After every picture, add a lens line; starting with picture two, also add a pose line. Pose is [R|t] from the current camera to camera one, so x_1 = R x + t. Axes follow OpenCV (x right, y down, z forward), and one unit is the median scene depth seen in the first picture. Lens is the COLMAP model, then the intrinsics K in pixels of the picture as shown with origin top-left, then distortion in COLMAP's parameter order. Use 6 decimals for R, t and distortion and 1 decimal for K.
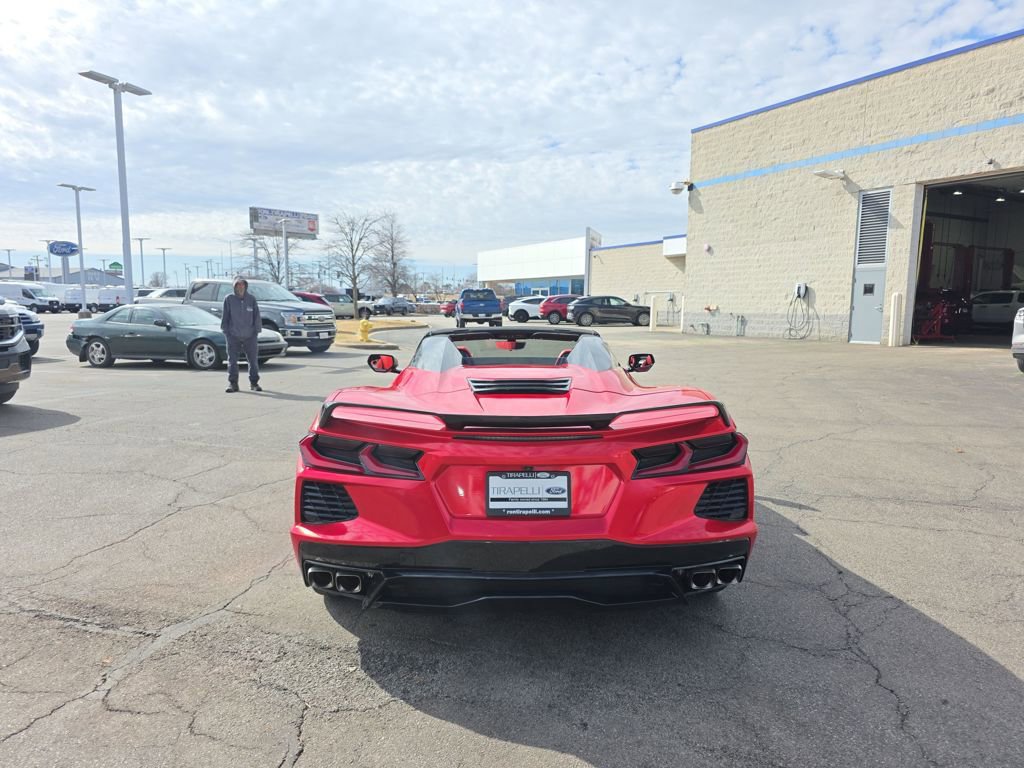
lens RADIAL K [[688.5, 0, 515.9], [0, 688.5, 387.5], [0, 0, 1]] dist [0.053592, -0.047614]
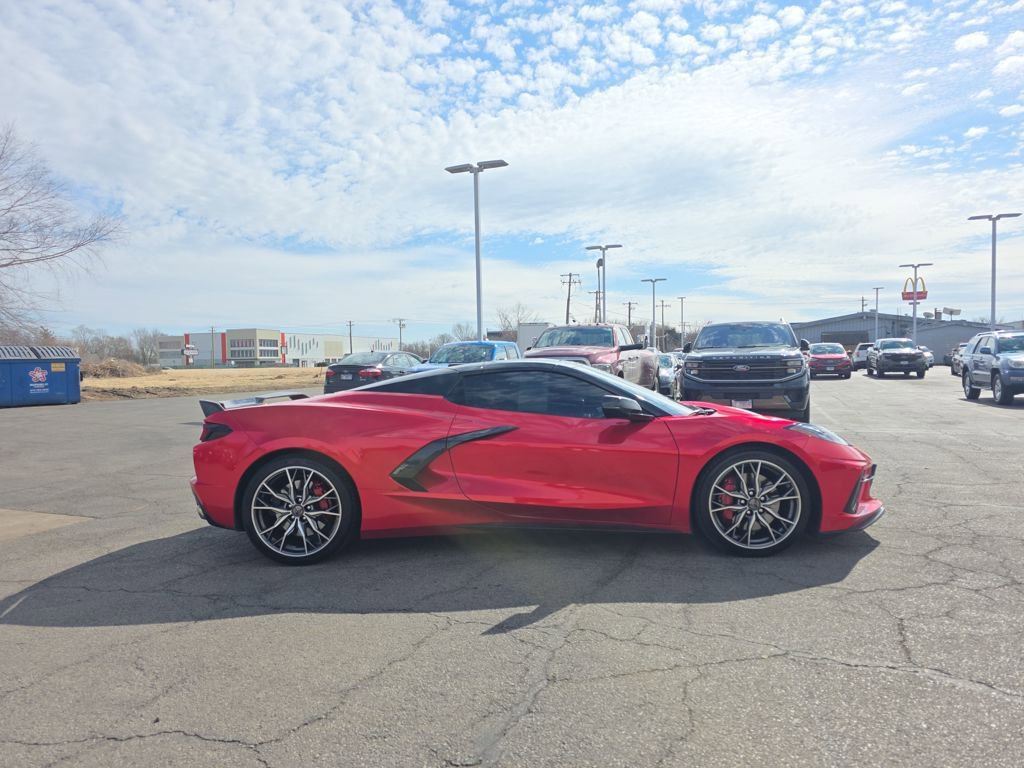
lens RADIAL K [[688.5, 0, 512.6], [0, 688.5, 393.5], [0, 0, 1]] dist [0.053592, -0.047614]
pose [[-0.077450, 0.037451, -0.996293, 0.332670], [-0.098659, 0.994102, 0.045038, -0.025847], [0.992103, 0.101782, -0.073298, 0.326286]]
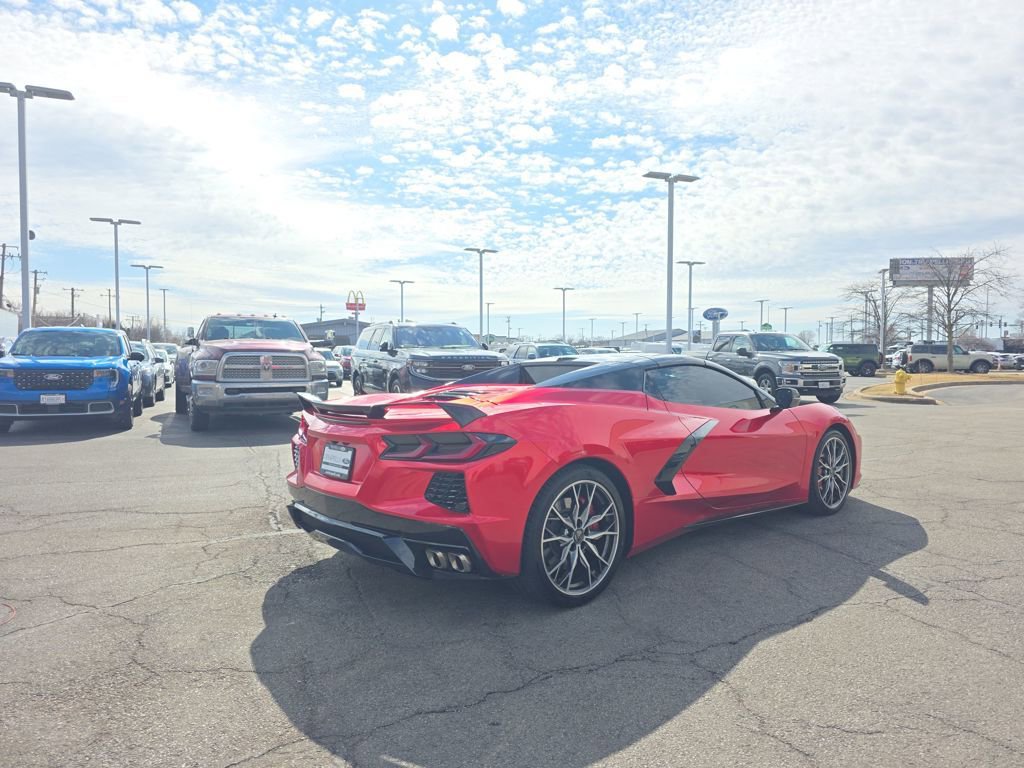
lens RADIAL K [[688.5, 0, 518.2], [0, 688.5, 388.1], [0, 0, 1]] dist [0.053592, -0.047614]
pose [[0.646006, 0.024811, -0.762929, 0.218964], [-0.085739, 0.995505, -0.040224, 0.005310], [0.758502, 0.091397, 0.645230, 0.061120]]
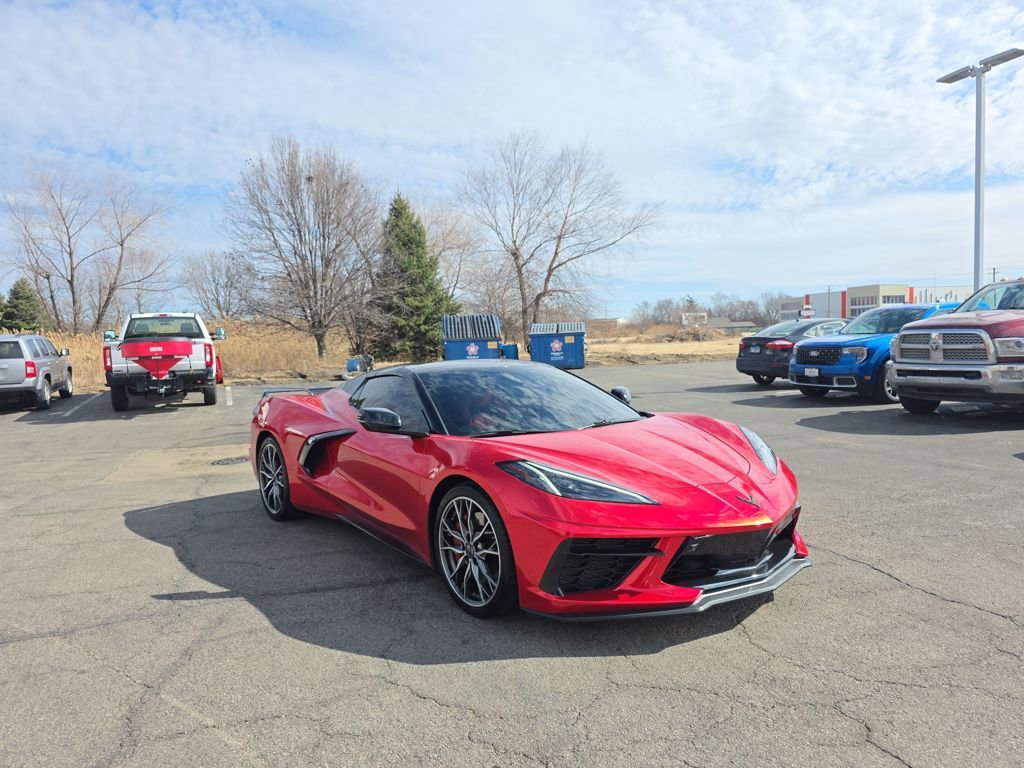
lens RADIAL K [[688.5, 0, 508.8], [0, 688.5, 393.1], [0, 0, 1]] dist [0.053592, -0.047614]
pose [[-0.807002, 0.066465, -0.586797, 0.174209], [-0.039292, 0.985402, 0.165650, -0.067152], [0.589240, 0.156736, -0.792609, 0.579230]]
